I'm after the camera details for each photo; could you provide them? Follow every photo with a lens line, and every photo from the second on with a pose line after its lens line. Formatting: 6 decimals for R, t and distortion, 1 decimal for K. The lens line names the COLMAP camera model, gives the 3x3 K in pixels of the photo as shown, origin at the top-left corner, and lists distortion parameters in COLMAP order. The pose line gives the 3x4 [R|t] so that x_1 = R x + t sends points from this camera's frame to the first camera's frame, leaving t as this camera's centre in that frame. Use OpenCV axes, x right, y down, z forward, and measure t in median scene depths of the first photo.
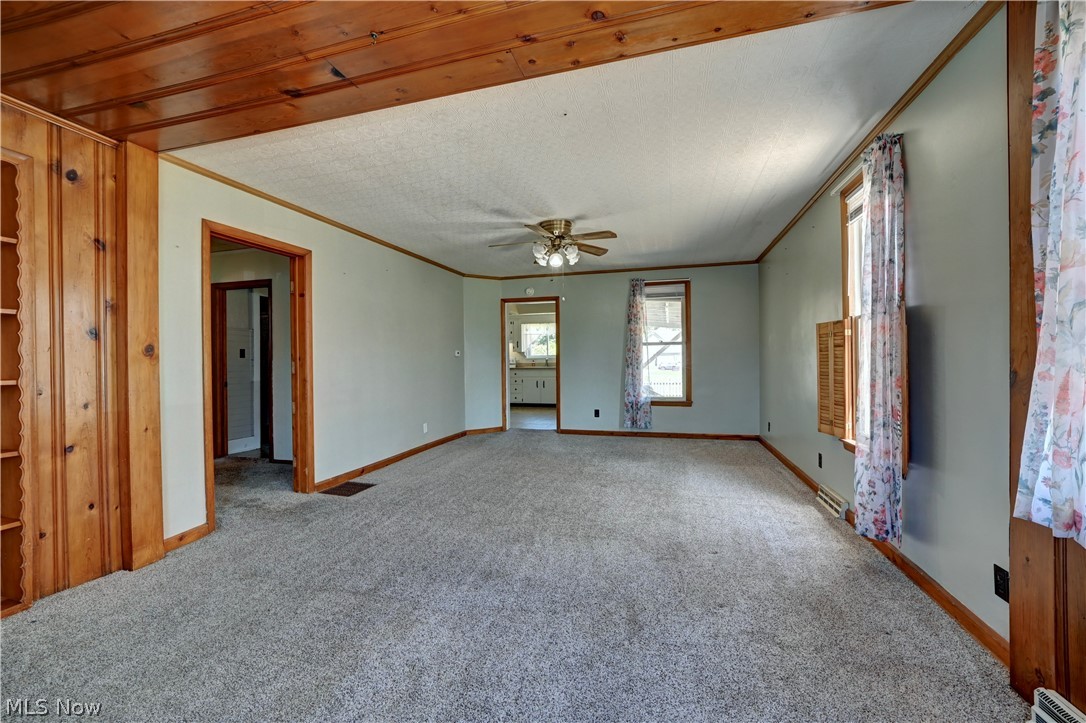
lens RADIAL K [[443.3, 0, 540.0], [0, 443.3, 362.7], [0, 0, 1]] dist [-0.018743, 0.000124]
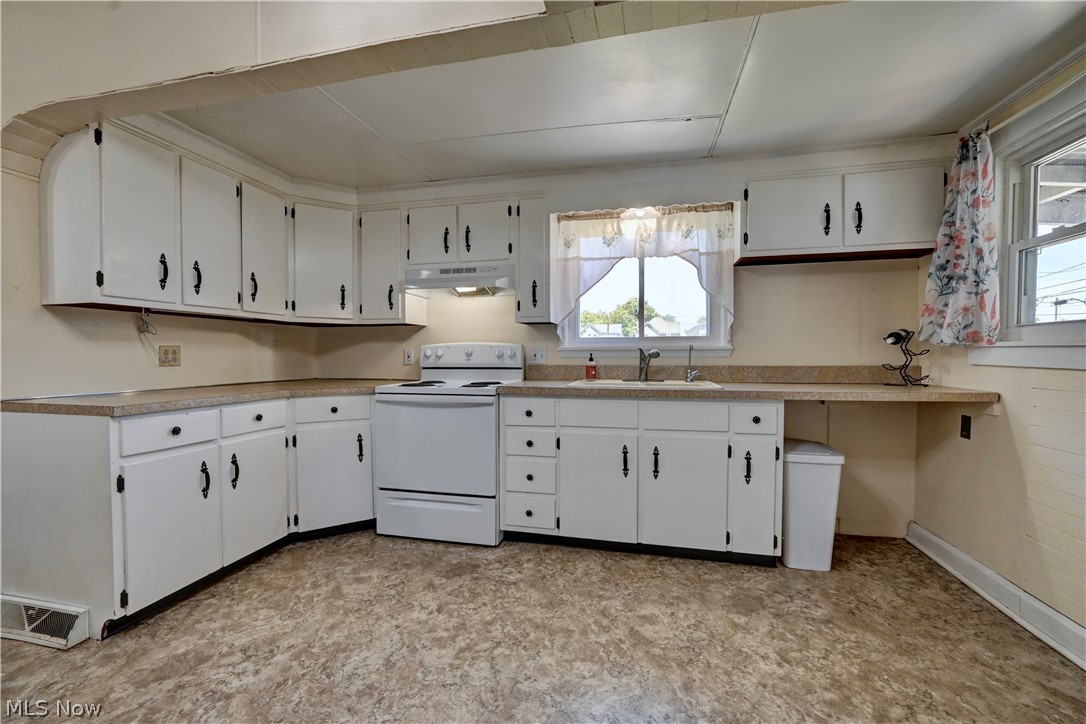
lens RADIAL K [[443.3, 0, 540.0], [0, 443.3, 363.2], [0, 0, 1]] dist [-0.018743, 0.000124]
pose [[0.998945, 0.006263, 0.045486, -0.058329], [-0.006907, 0.999878, 0.014009, -0.005000], [-0.045392, -0.014309, 0.998867, 0.732433]]
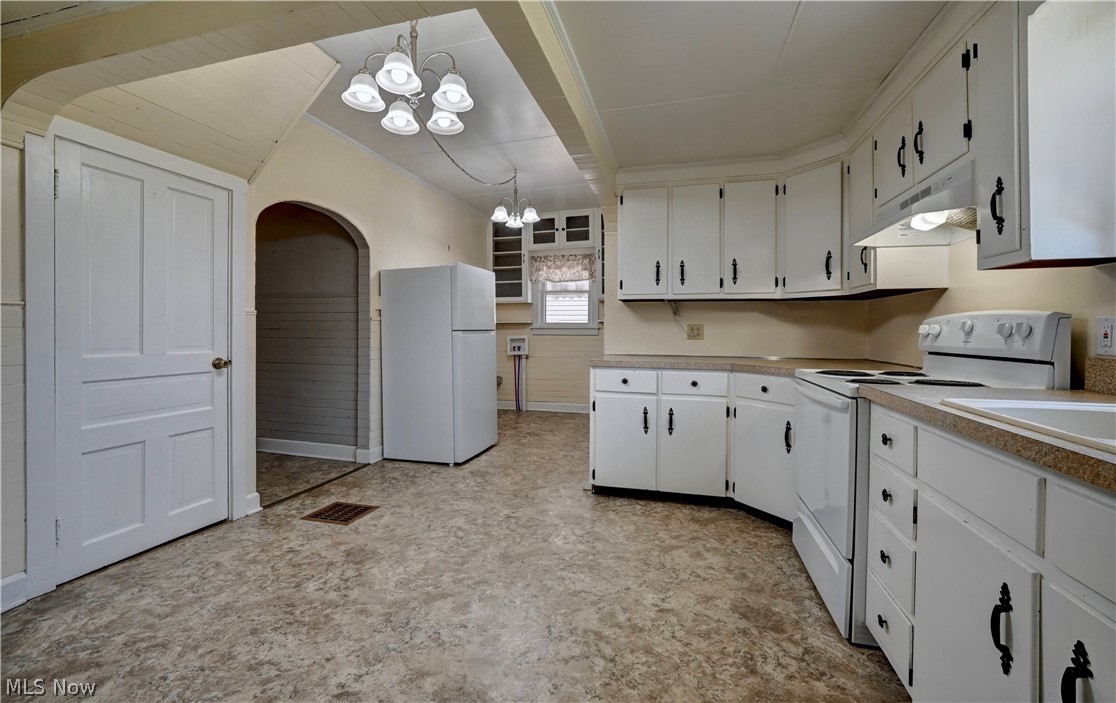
lens RADIAL K [[443.3, 0, 559.9], [0, 443.3, 333.9], [0, 0, 1]] dist [-0.023398, 0.000044]
pose [[0.019374, 0.015932, -0.999685, 0.068578], [-0.011001, 0.999816, 0.015721, -0.006619], [0.999752, 0.010693, 0.019546, 0.867782]]
